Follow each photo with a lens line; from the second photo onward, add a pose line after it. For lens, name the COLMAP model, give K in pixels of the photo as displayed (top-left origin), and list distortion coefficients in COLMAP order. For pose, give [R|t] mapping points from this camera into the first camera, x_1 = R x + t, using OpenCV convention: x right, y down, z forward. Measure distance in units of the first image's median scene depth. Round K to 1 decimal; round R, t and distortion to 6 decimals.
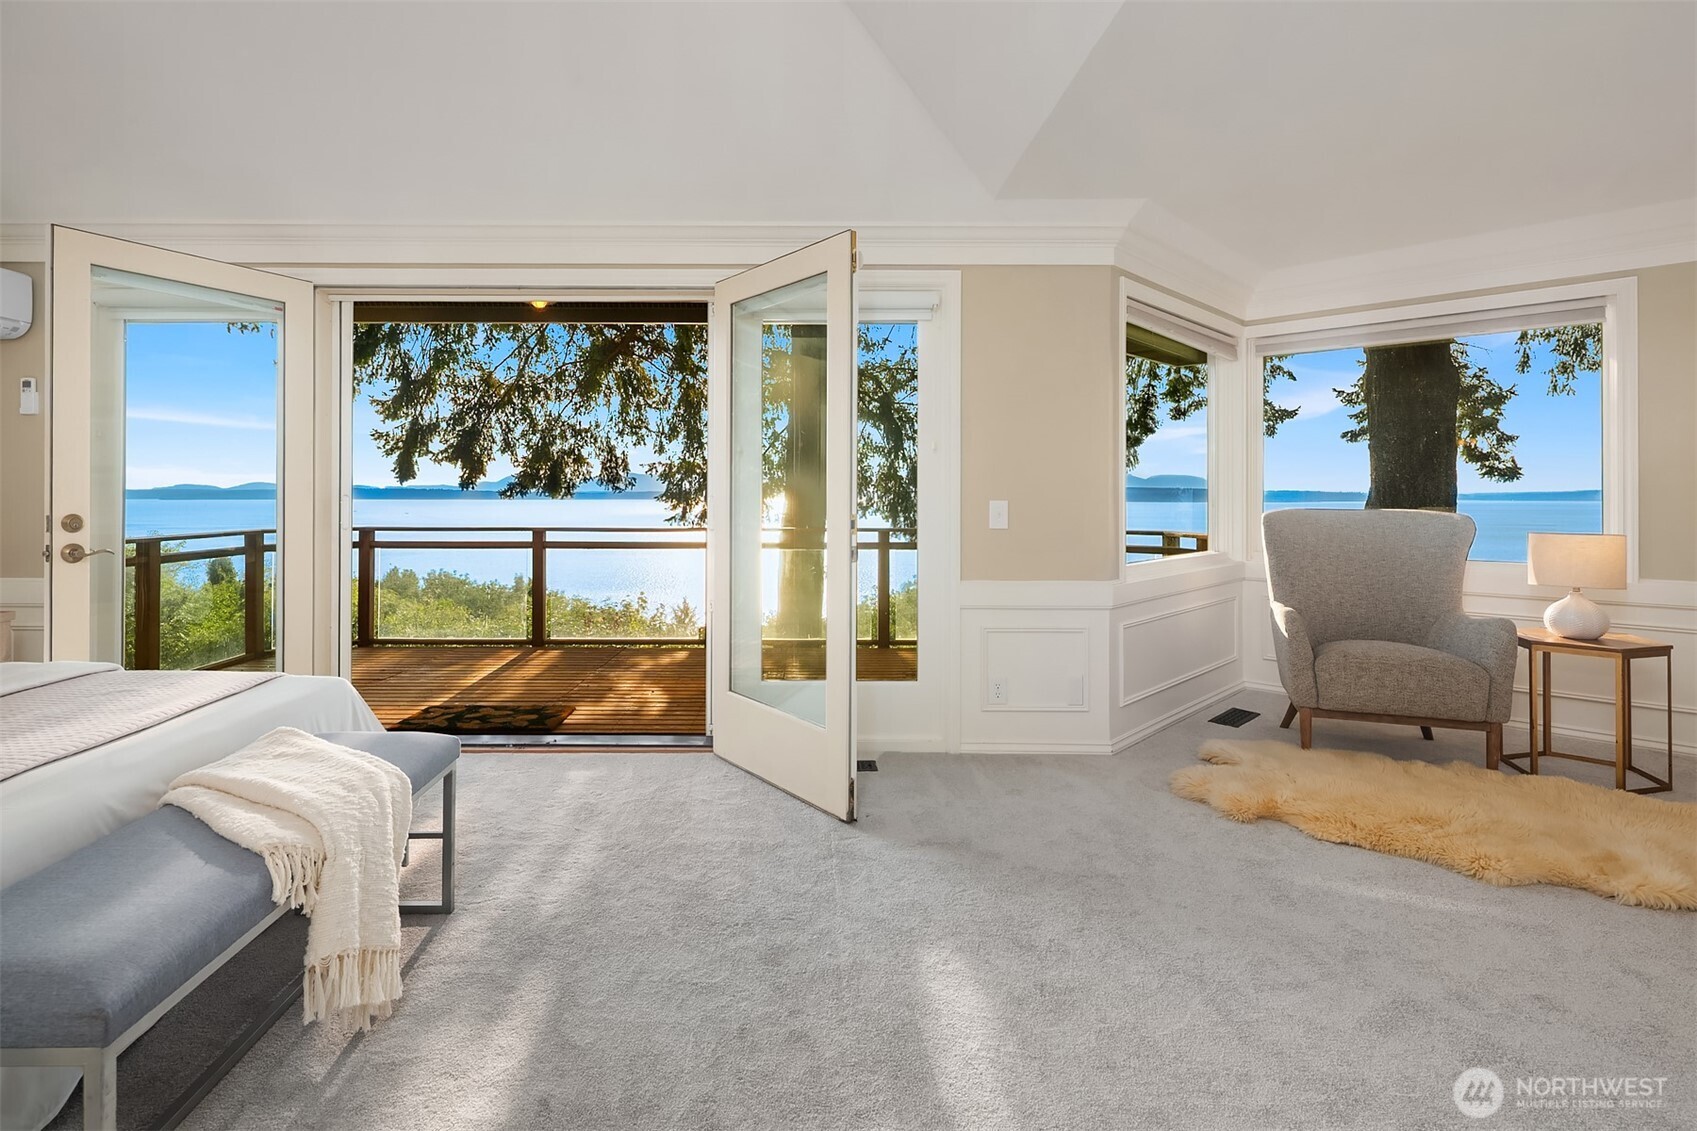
lens RADIAL K [[841.6, 0, 796.3], [0, 841.6, 474.0], [0, 0, 1]] dist [0.000167, -0.000614]
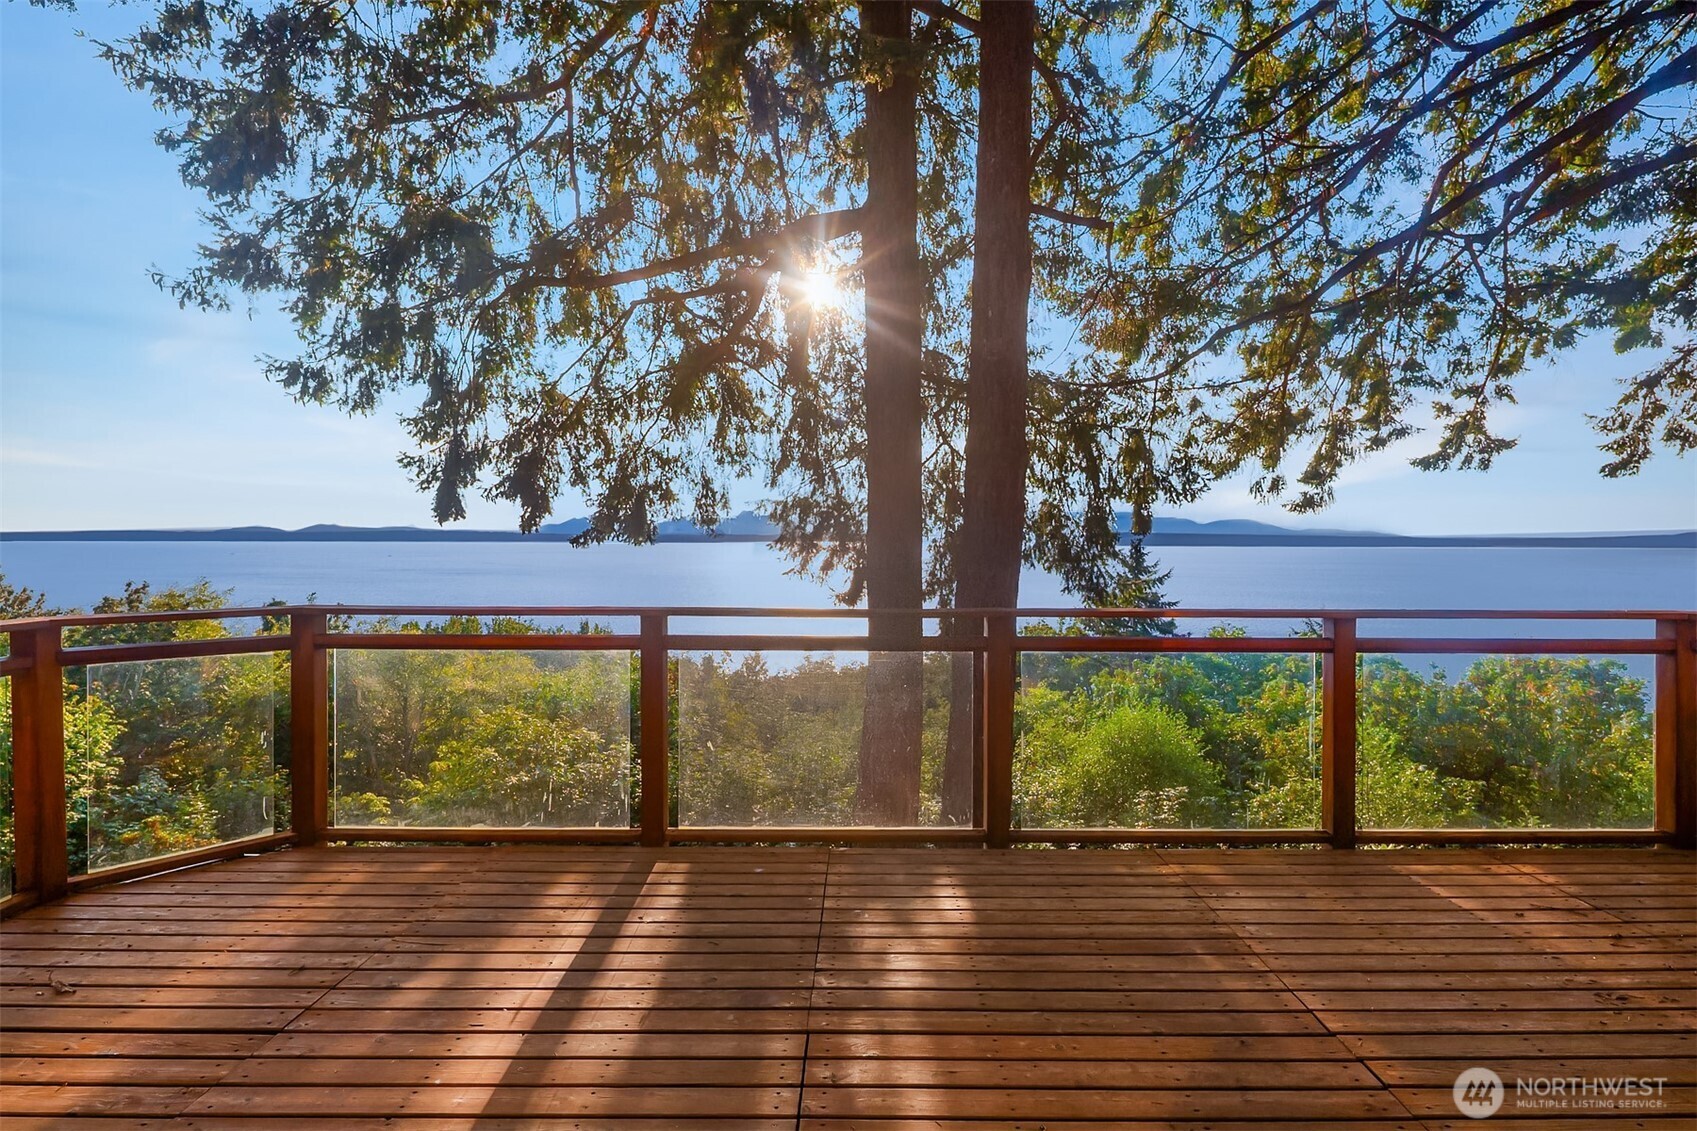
lens RADIAL K [[807.6, 0, 848.5], [0, 807.6, 565.5], [0, 0, 1]] dist [0.003452, 0.000043]
pose [[0.999999, 0.001351, -0.000357, -0.089526], [-0.001328, 0.998331, 0.057738, 0.004889], [0.000434, -0.057738, 0.998332, 0.240172]]
